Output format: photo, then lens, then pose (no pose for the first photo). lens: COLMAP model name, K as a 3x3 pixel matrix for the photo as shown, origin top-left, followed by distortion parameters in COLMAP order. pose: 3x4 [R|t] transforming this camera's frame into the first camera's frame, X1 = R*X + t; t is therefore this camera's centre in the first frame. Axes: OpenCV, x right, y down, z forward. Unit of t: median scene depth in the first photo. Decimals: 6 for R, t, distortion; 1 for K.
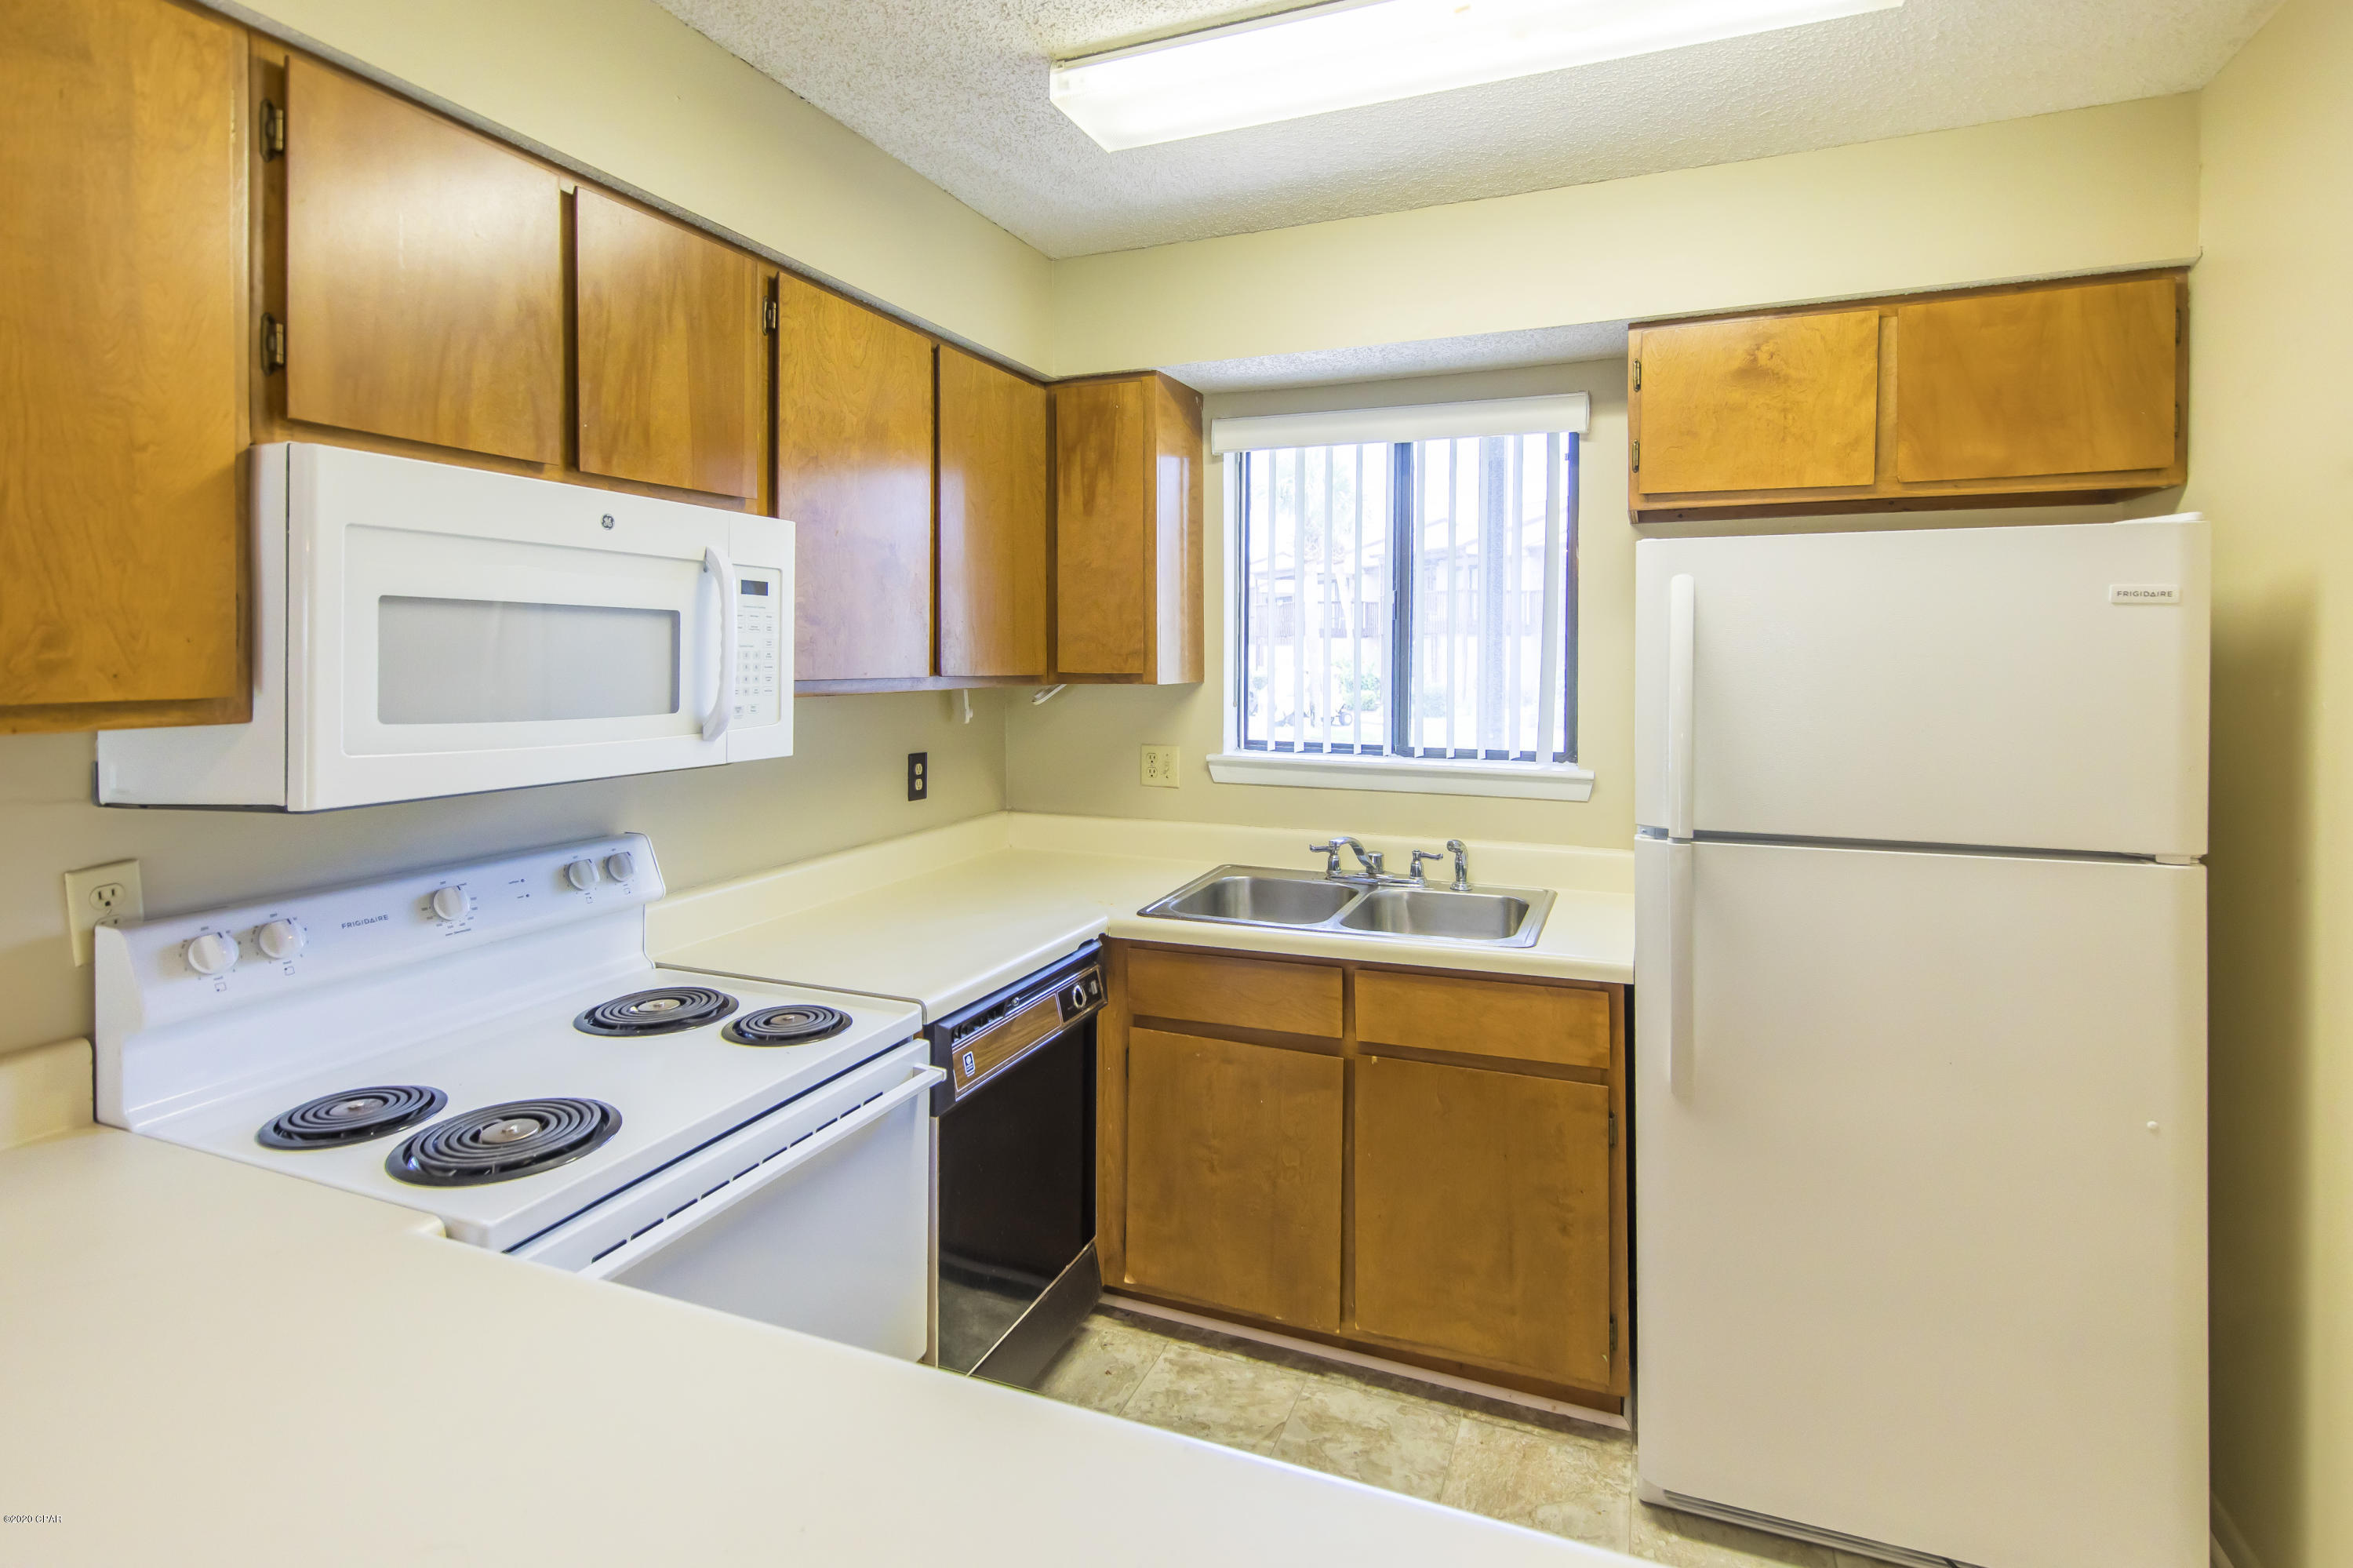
lens RADIAL K [[1171.1, 0, 1155.3], [0, 1171.1, 665.1], [0, 0, 1]] dist [0.002914, 0.000262]
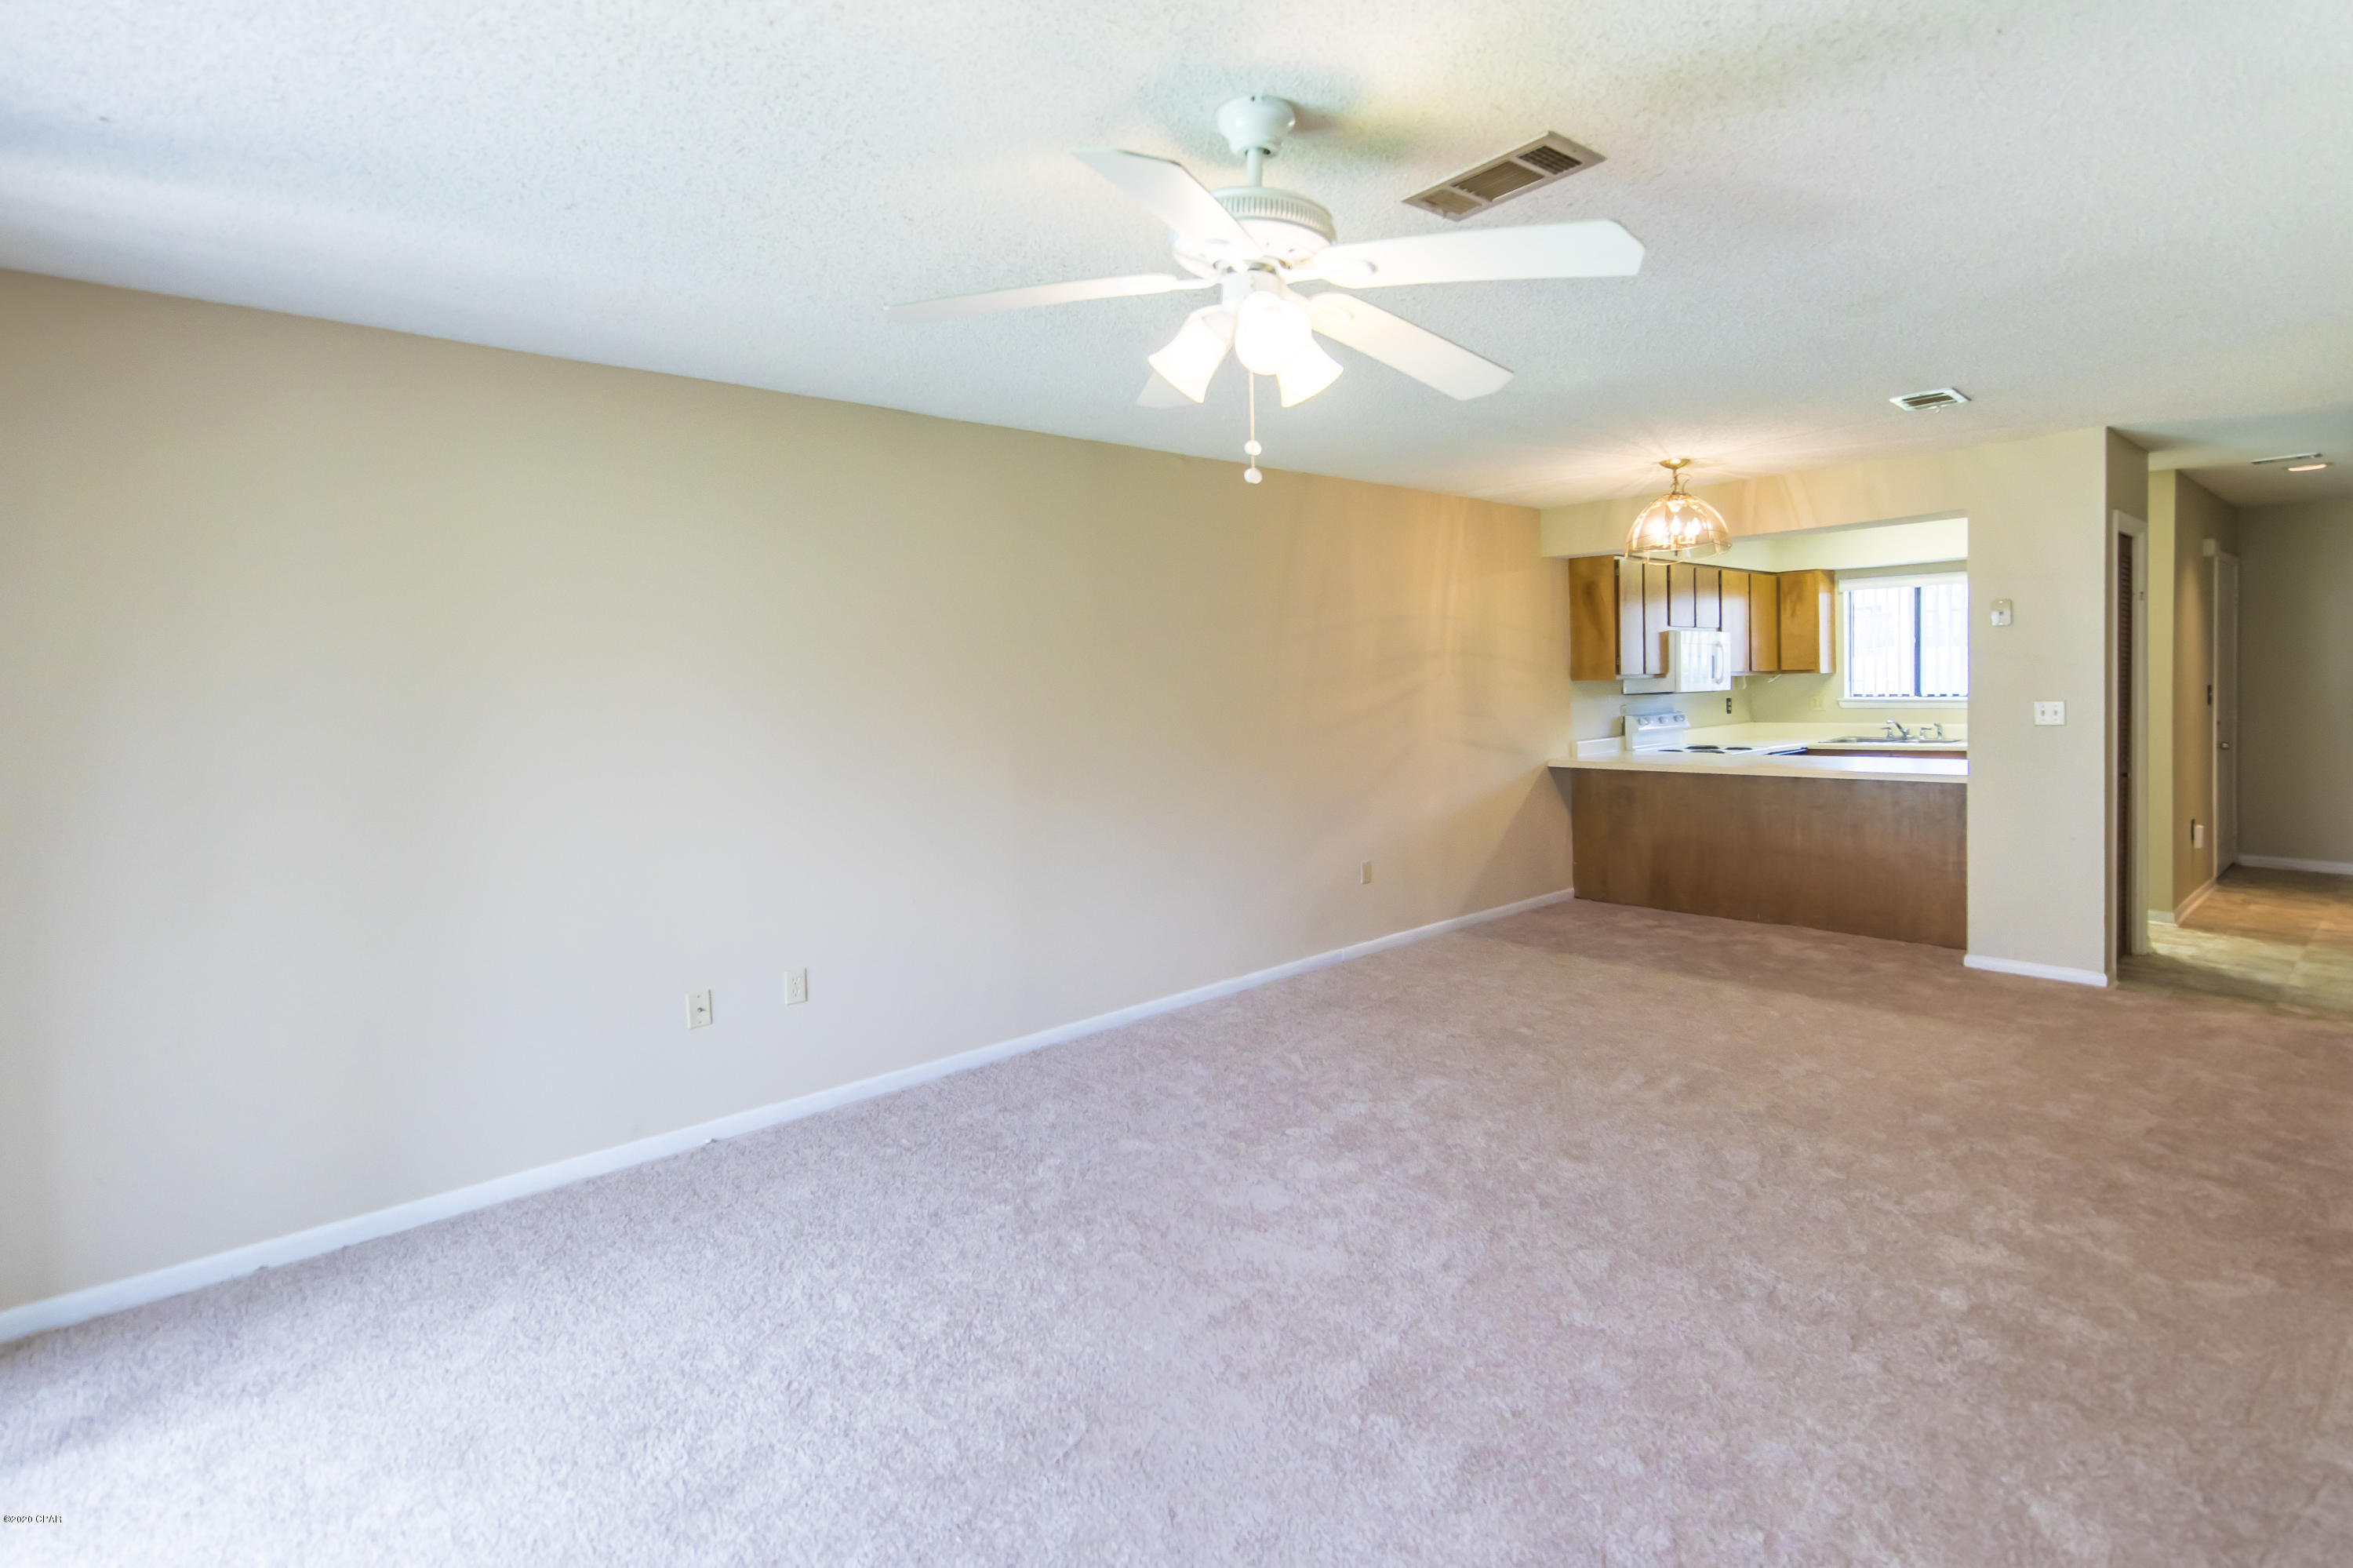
lens RADIAL K [[1127.9, 0, 1183.9], [0, 1127.9, 706.1], [0, 0, 1]] dist [-0.001902, 0.000041]
pose [[0.905730, -0.010203, -0.423731, -0.256340], [0.018014, 0.999734, 0.014433, 0.030775], [0.423471, -0.020706, 0.905673, -2.347279]]
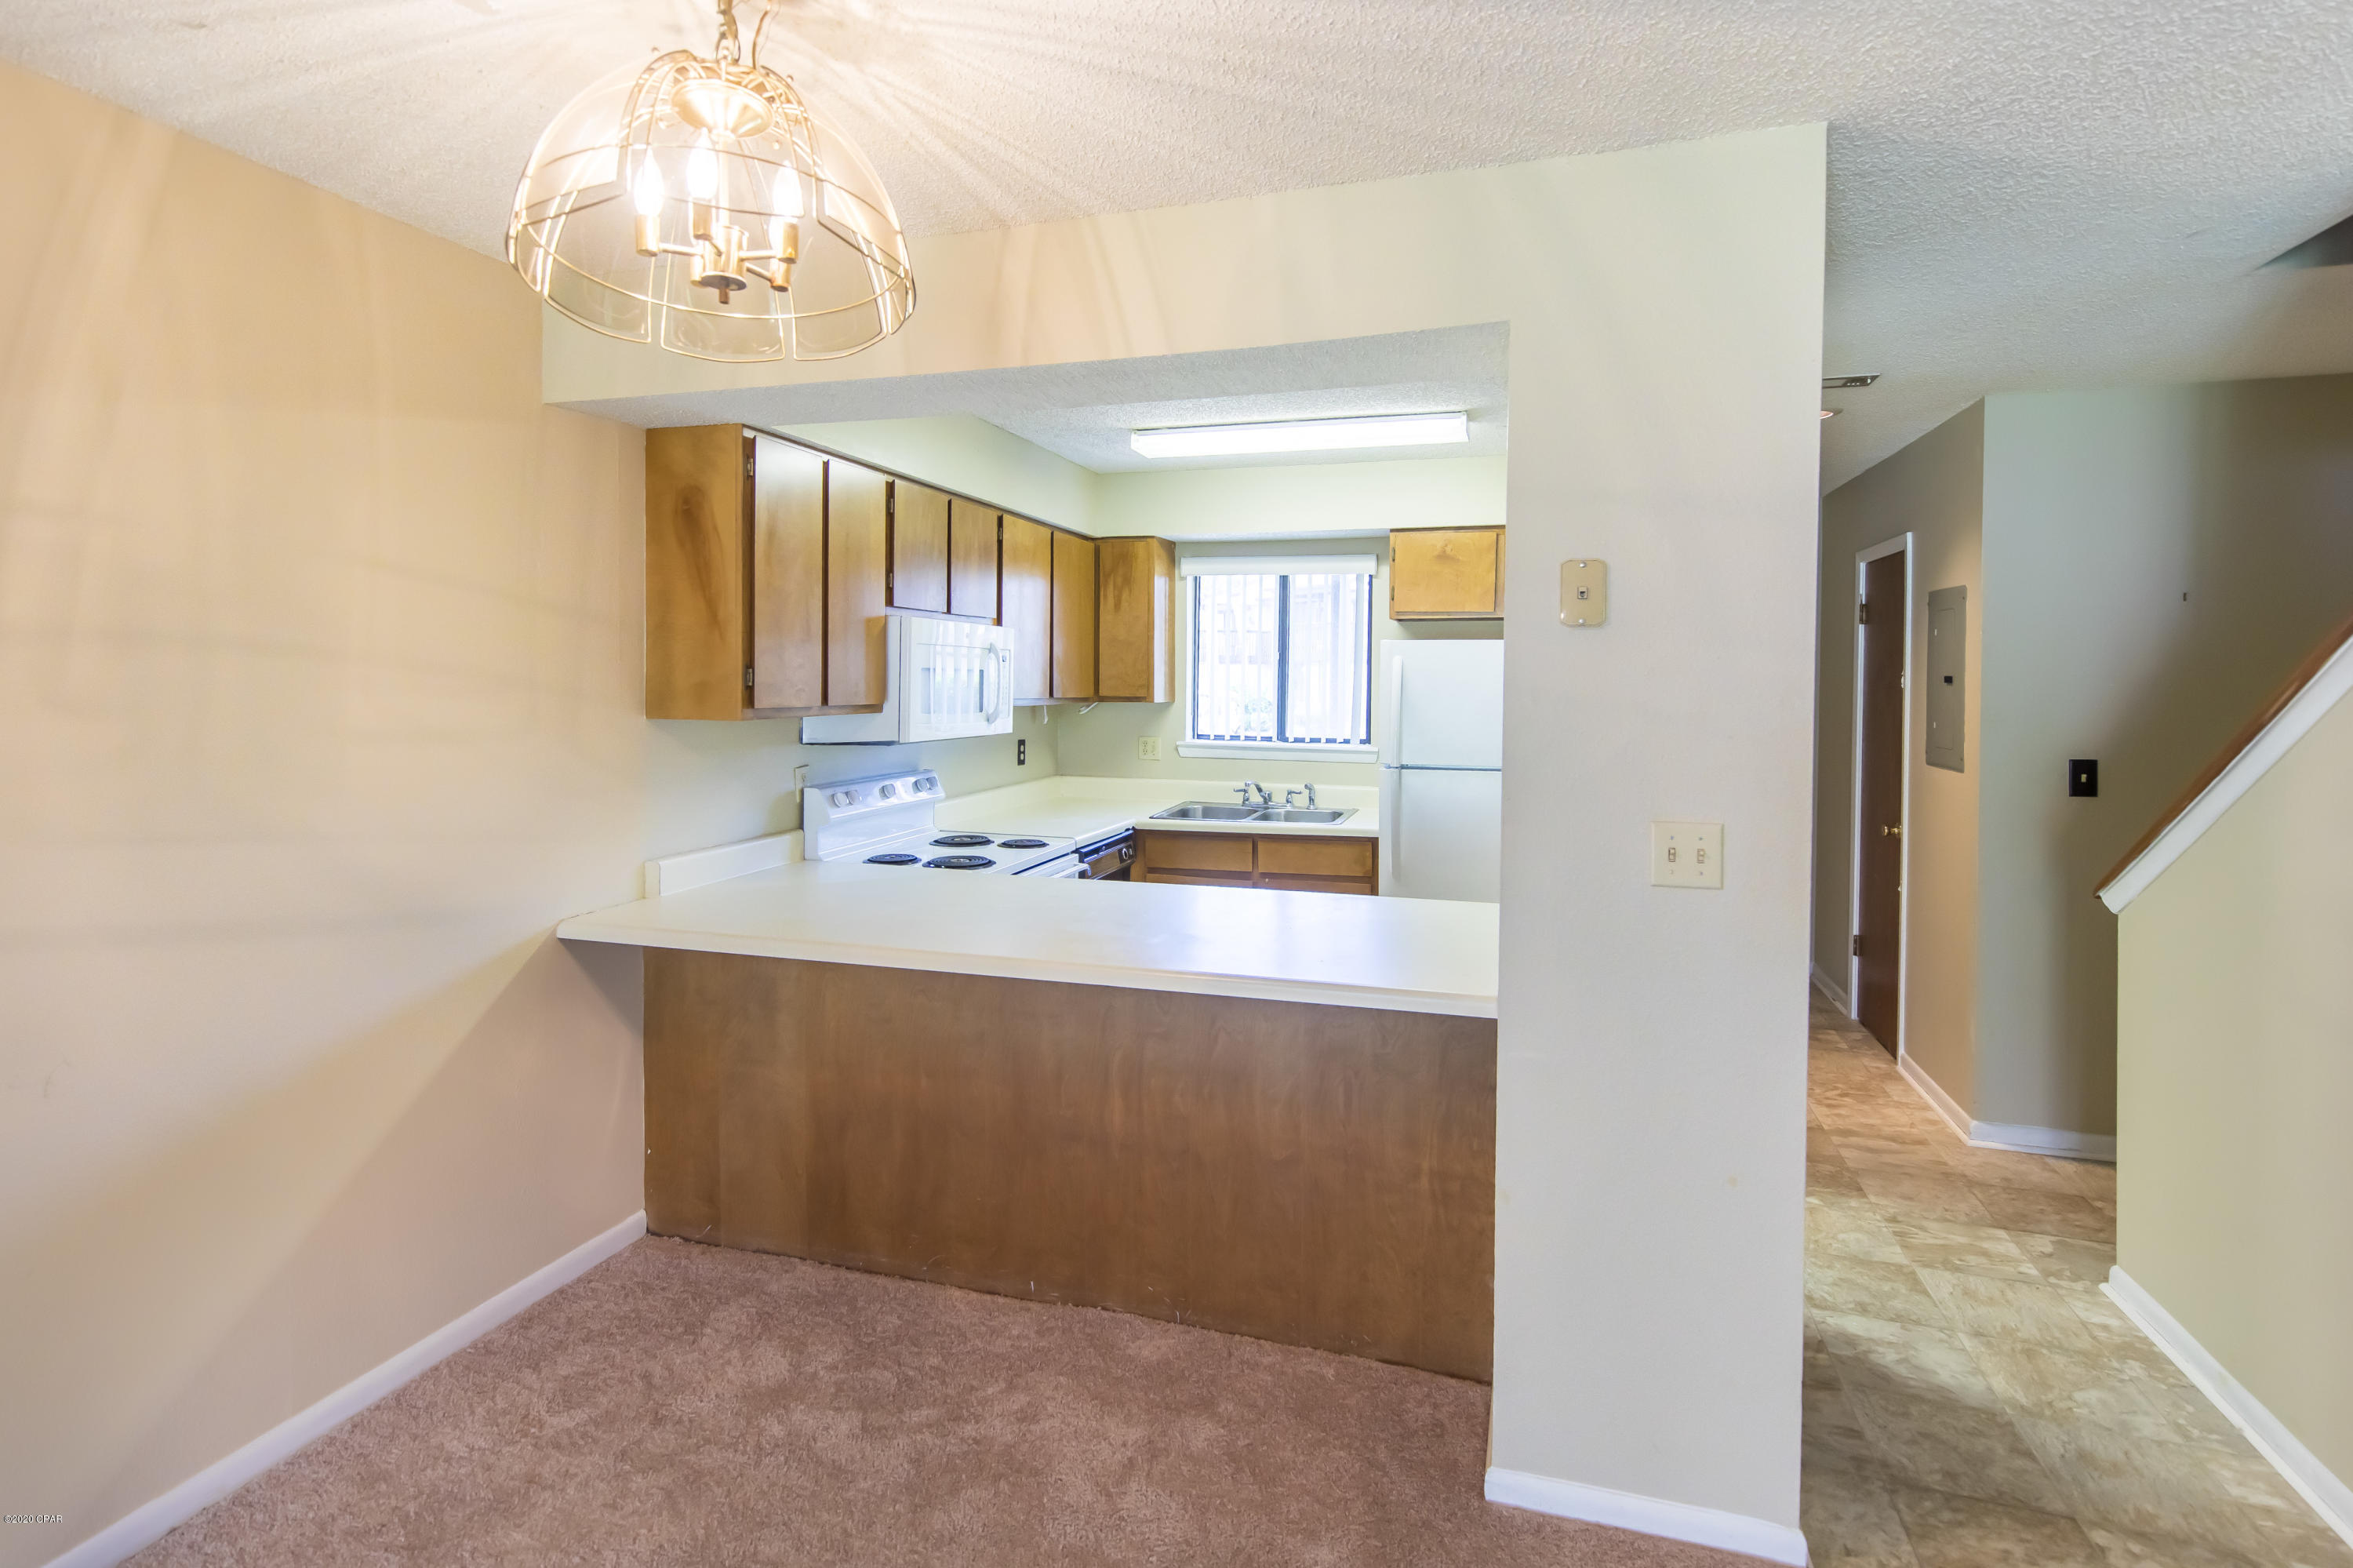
lens RADIAL K [[1147.9, 0, 1172.0], [0, 1147.9, 695.9], [0, 0, 1]] dist [0.000285, 0.000378]
pose [[0.994768, 0.005670, 0.101999, -0.160022], [-0.006353, 0.999960, 0.006370, -0.006274], [-0.101959, -0.006985, 0.994764, -0.846734]]
